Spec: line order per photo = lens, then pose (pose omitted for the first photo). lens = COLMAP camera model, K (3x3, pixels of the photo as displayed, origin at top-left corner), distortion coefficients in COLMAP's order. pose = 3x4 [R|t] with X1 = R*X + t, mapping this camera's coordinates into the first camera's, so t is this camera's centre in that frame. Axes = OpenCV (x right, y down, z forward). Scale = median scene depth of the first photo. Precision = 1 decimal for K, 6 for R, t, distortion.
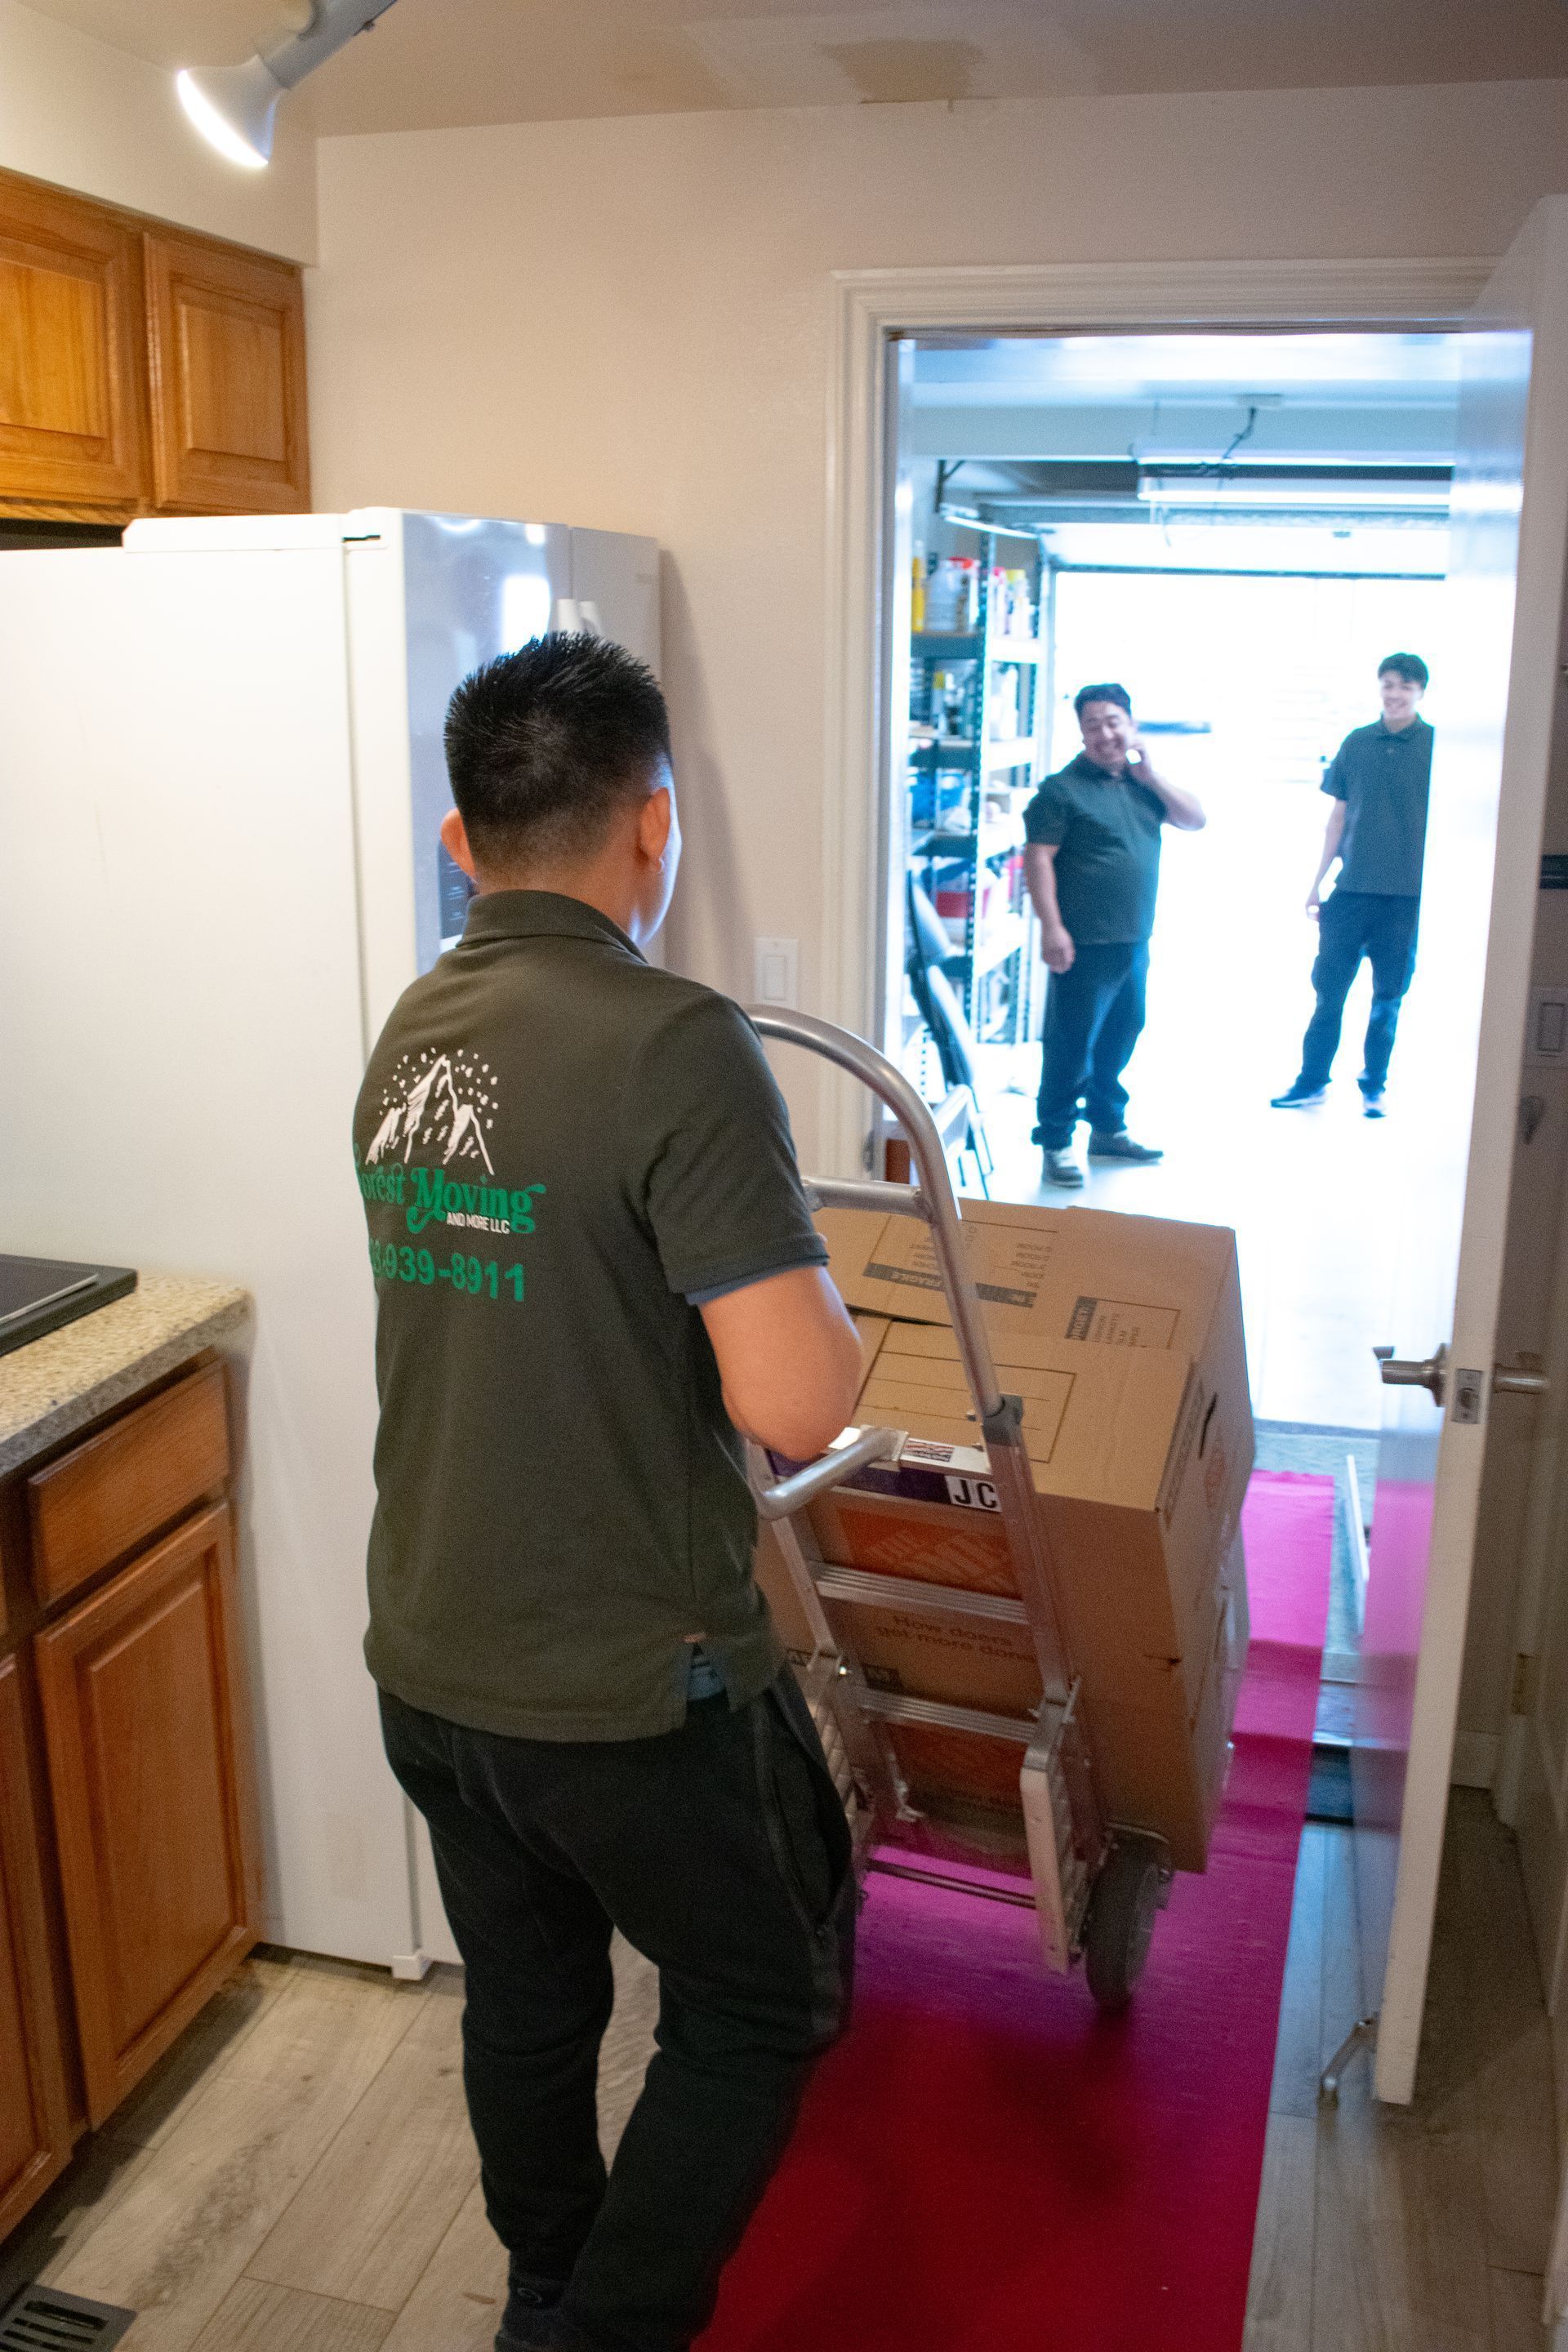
lens RADIAL K [[2207.8, 0, 783.6], [0, 2207.8, 1178.4], [0, 0, 1]] dist [-0.053891, 0.000000]
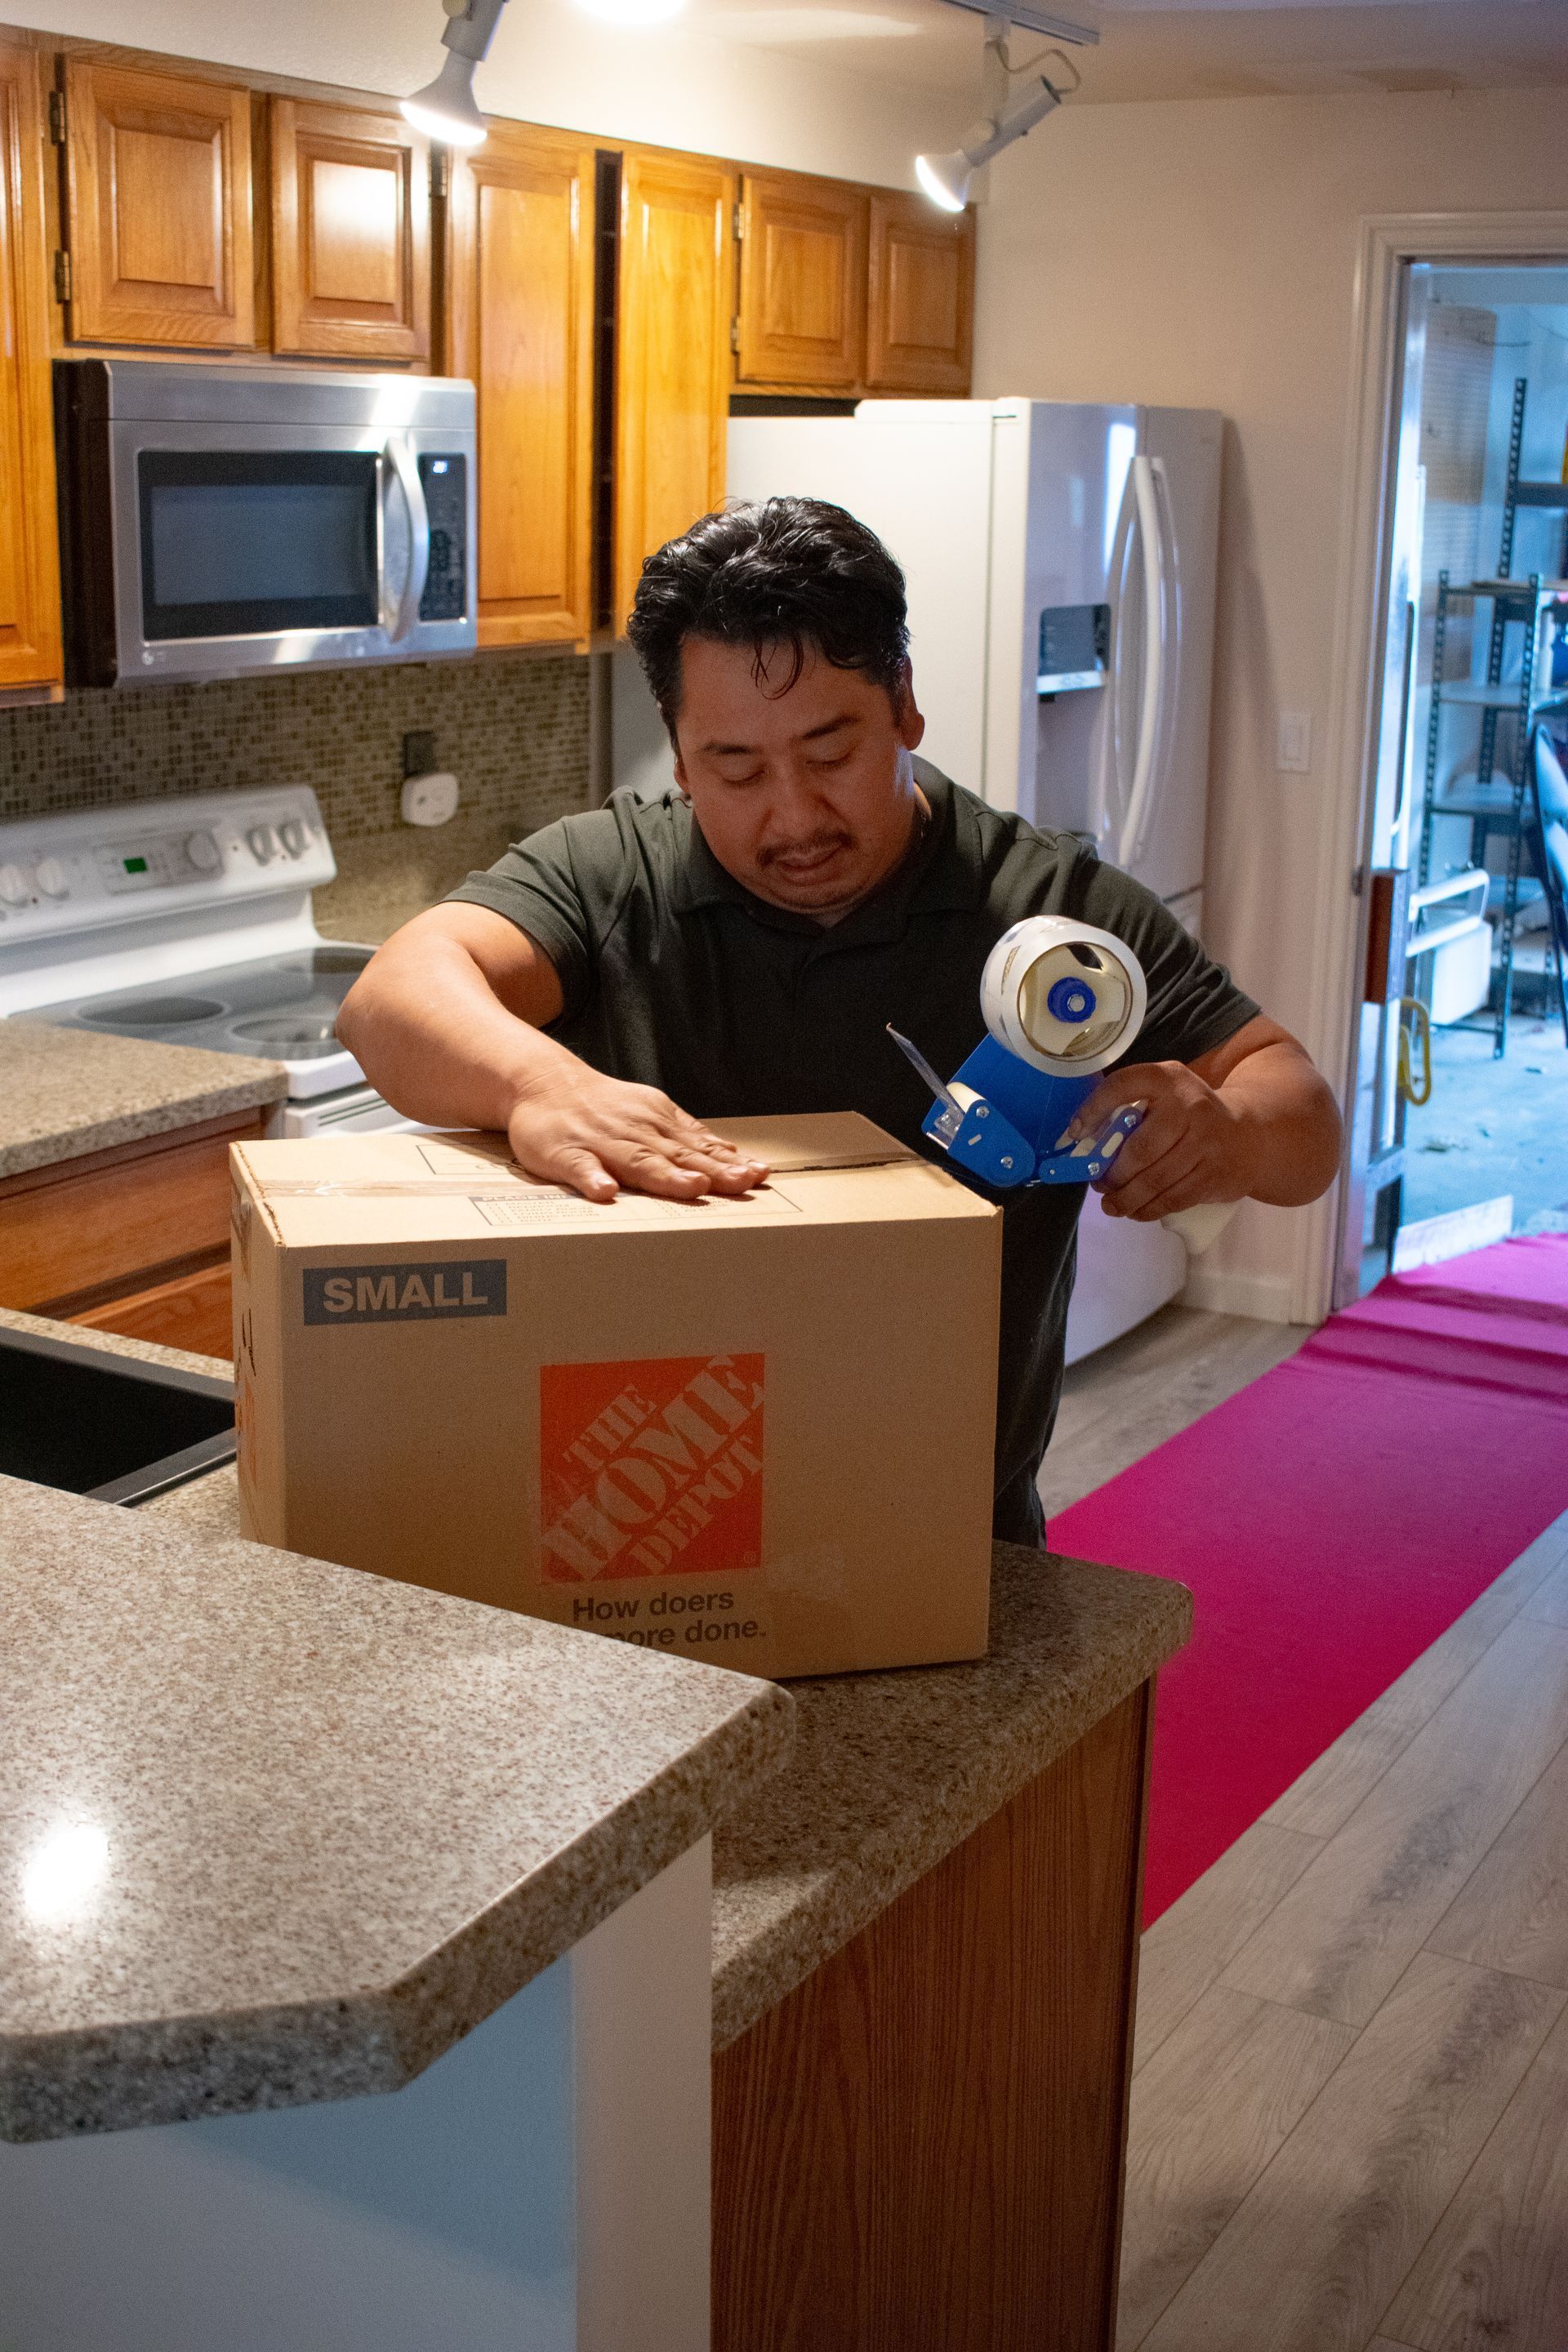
lens RADIAL K [[2859.8, 0, 782.7], [0, 2859.8, 1172.9], [0, 0, 1]] dist [-0.020035, 0.000000]
pose [[0.964973, 0.075168, -0.251352, 0.178362], [-0.077017, 0.997027, 0.002487, 0.218218], [0.250791, 0.016958, 0.967893, -0.857490]]
